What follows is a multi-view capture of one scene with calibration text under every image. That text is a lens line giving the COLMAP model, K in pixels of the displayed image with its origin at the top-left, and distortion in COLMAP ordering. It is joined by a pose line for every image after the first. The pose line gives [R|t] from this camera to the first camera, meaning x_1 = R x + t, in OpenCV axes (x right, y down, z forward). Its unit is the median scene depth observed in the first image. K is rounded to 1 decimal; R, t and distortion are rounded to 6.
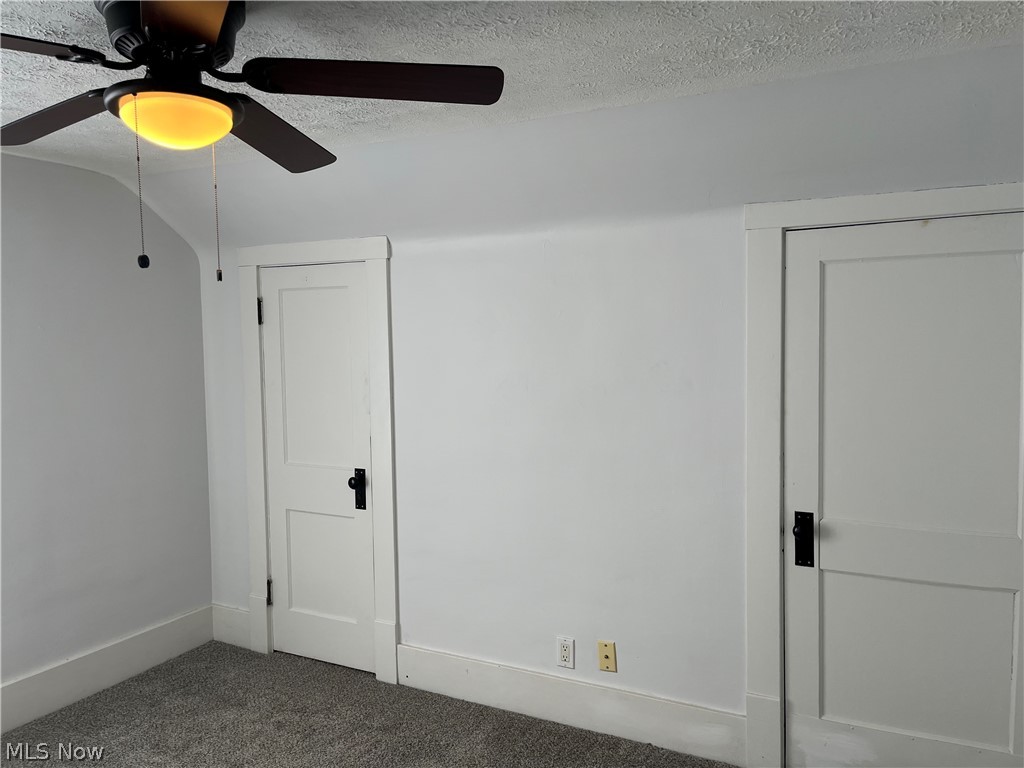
lens RADIAL K [[772.7, 0, 508.9], [0, 772.7, 375.5], [0, 0, 1]] dist [0.061409, -0.084032]
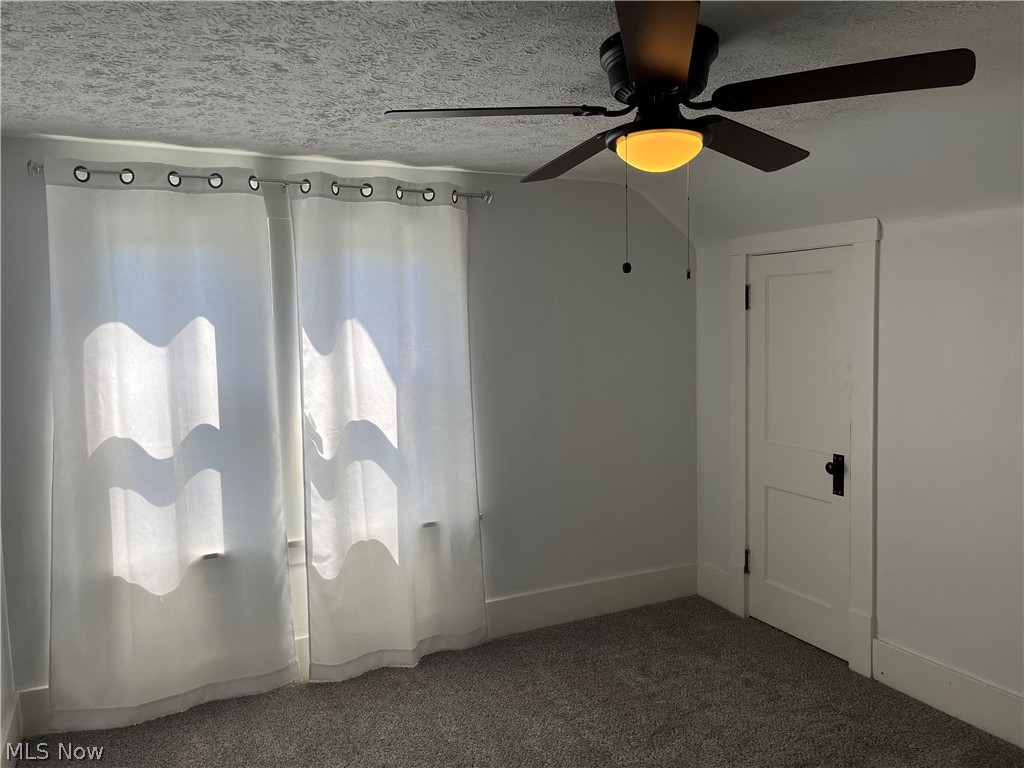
lens RADIAL K [[772.7, 0, 508.9], [0, 772.7, 375.5], [0, 0, 1]] dist [0.061409, -0.084032]
pose [[0.805533, 0.044993, -0.590841, 0.055137], [-0.029812, 0.998928, 0.035424, -0.003920], [0.591801, -0.010922, 0.806010, -0.056255]]
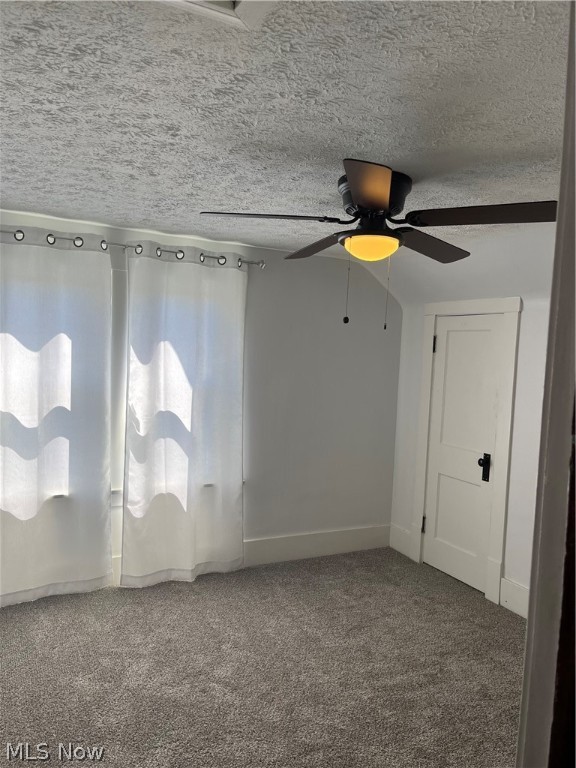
lens RADIAL K [[576.8, 0, 284.0], [0, 576.8, 393.0], [0, 0, 1]] dist [0.012844, 0.000714]
pose [[0.815272, 0.095828, -0.571095, 0.115072], [-0.092535, 0.995098, 0.034875, 0.002674], [0.571638, 0.024413, 0.820143, -0.132675]]
